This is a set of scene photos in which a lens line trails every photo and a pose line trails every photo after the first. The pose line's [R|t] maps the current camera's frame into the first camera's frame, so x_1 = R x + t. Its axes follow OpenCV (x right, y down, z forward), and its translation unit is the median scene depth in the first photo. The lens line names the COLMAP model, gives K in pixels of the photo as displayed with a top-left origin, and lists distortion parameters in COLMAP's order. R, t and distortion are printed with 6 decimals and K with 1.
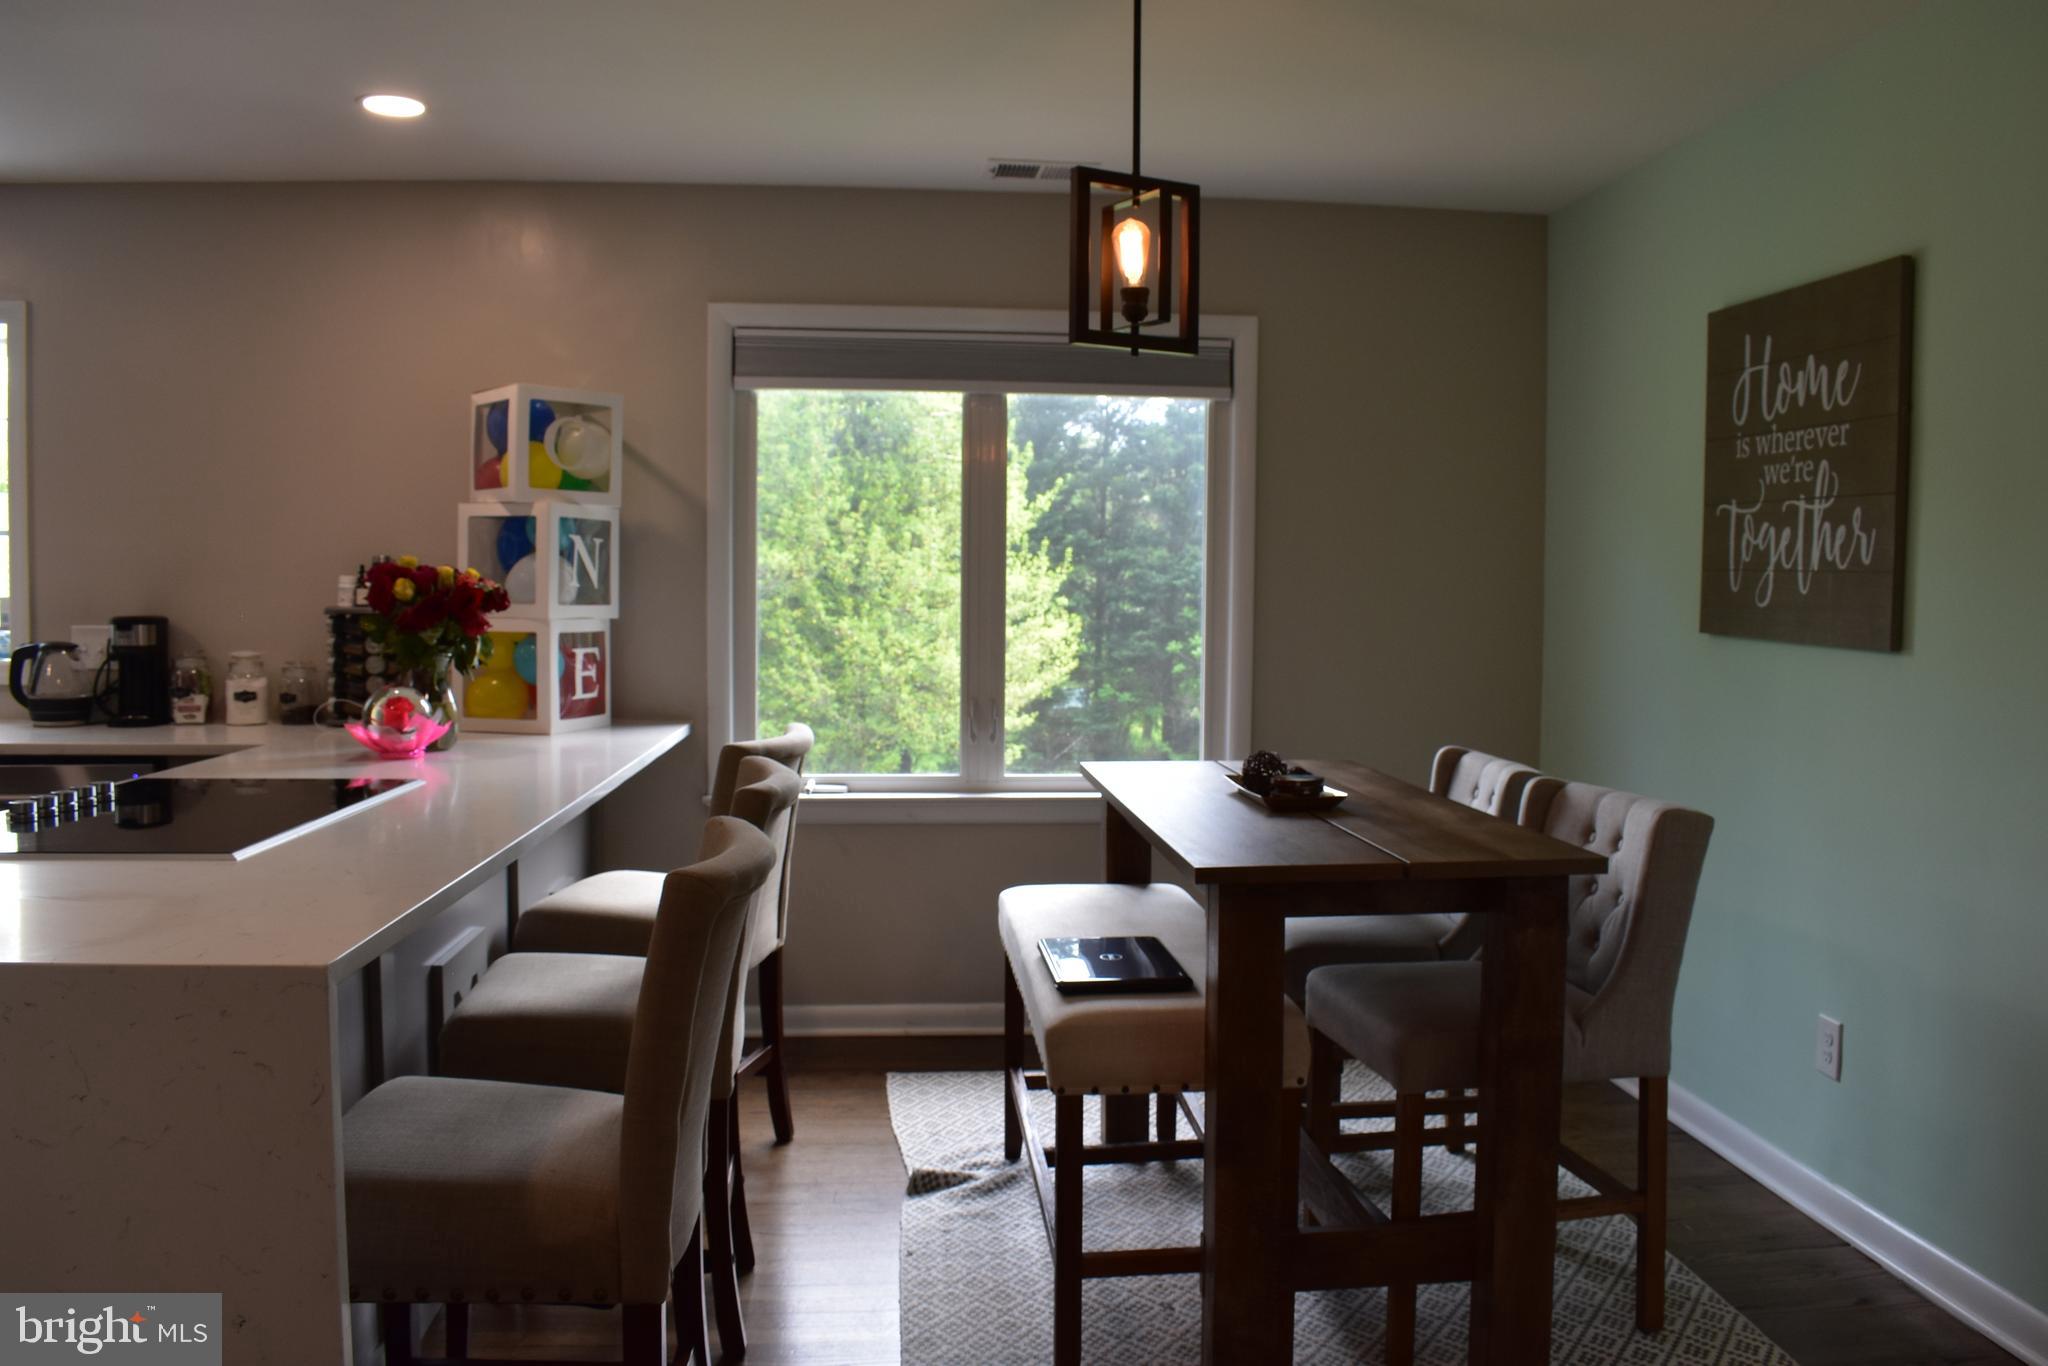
lens RADIAL K [[1612.6, 0, 1036.0], [0, 1612.6, 681.4], [0, 0, 1]] dist [-0.095943, 0.013859]
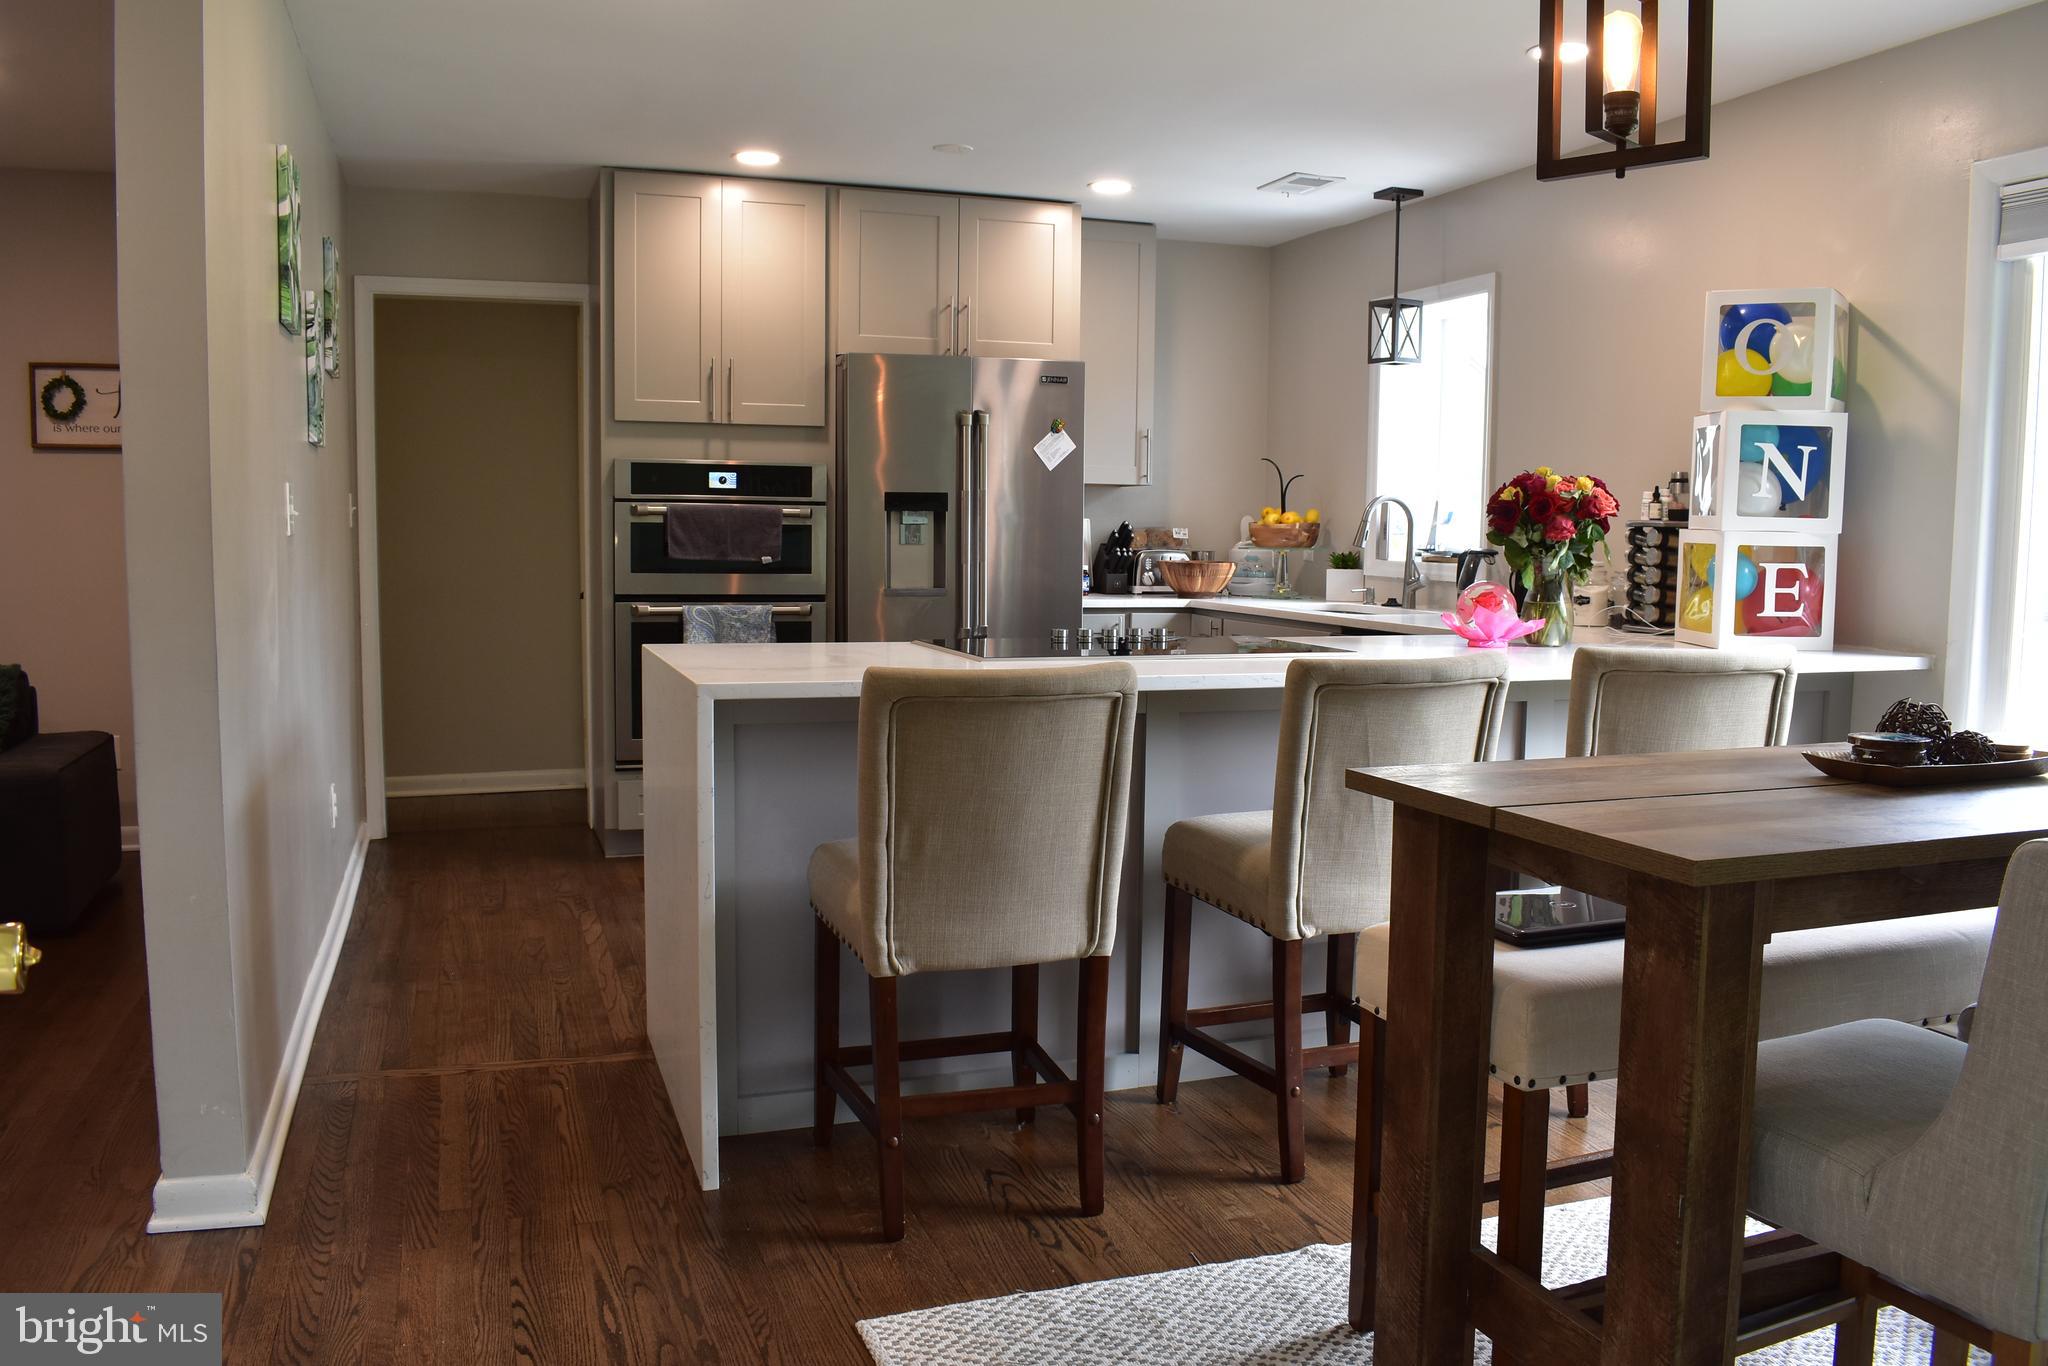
lens RADIAL K [[1612.6, 0, 1003.1], [0, 1612.6, 673.3], [0, 0, 1]] dist [-0.095943, 0.013859]
pose [[0.231029, 0.083650, -0.969344, 0.514827], [-0.062997, 0.995493, 0.070893, 0.006805], [0.970905, 0.044687, 0.235257, 0.338747]]
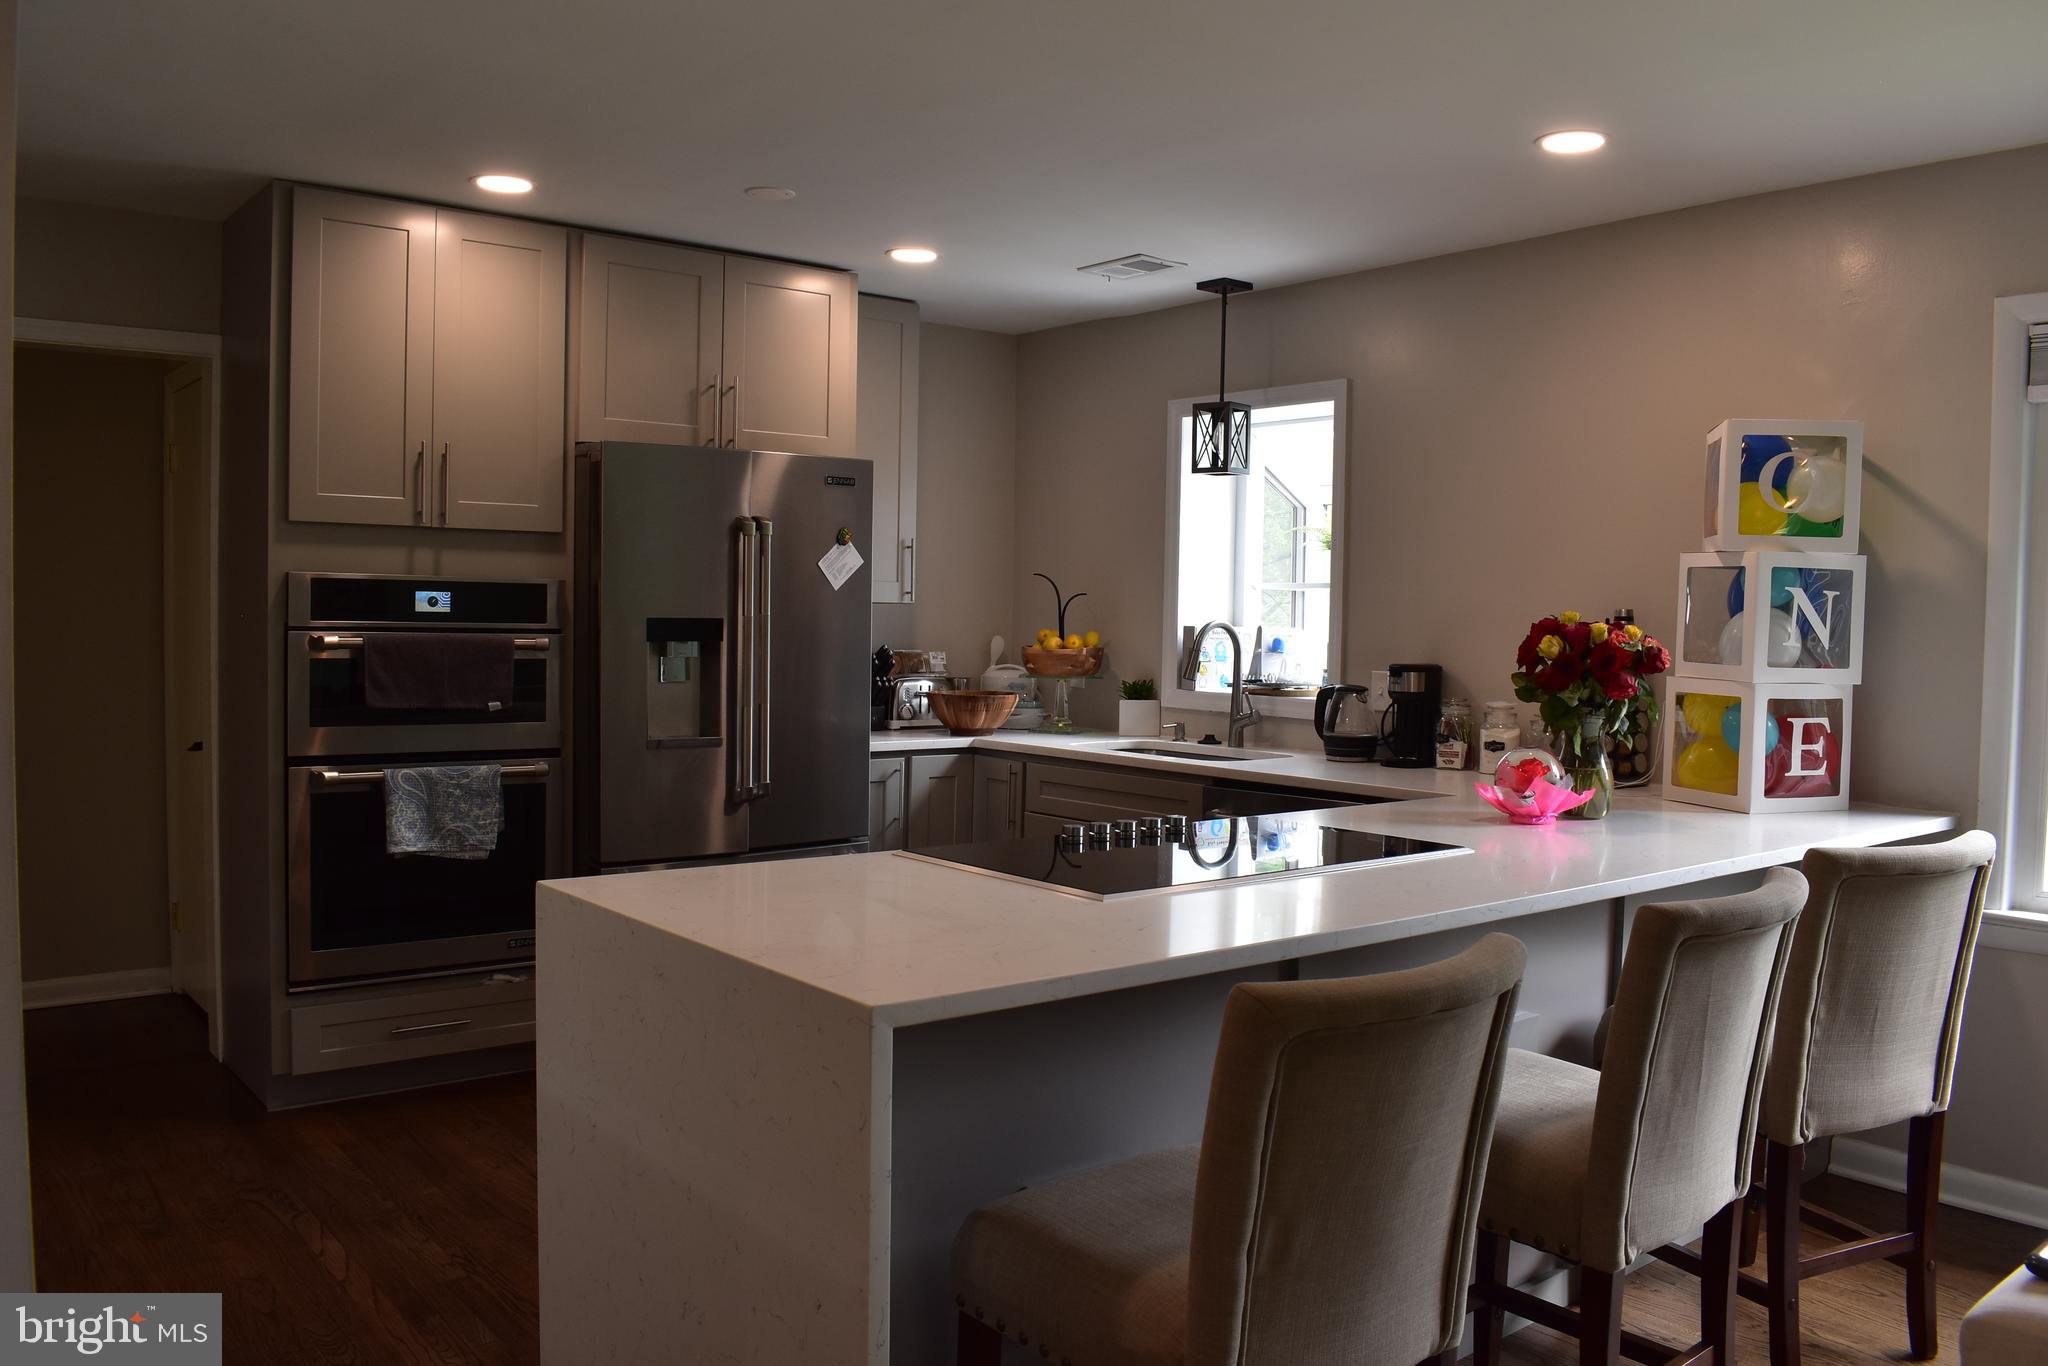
lens RADIAL K [[1612.6, 0, 1018.9], [0, 1612.6, 677.7], [0, 0, 1]] dist [-0.095943, 0.013859]
pose [[0.549039, 0.033703, -0.835117, 0.193348], [-0.057607, 0.998336, 0.002416, -0.019813], [0.833809, 0.046782, 0.550067, 0.175587]]
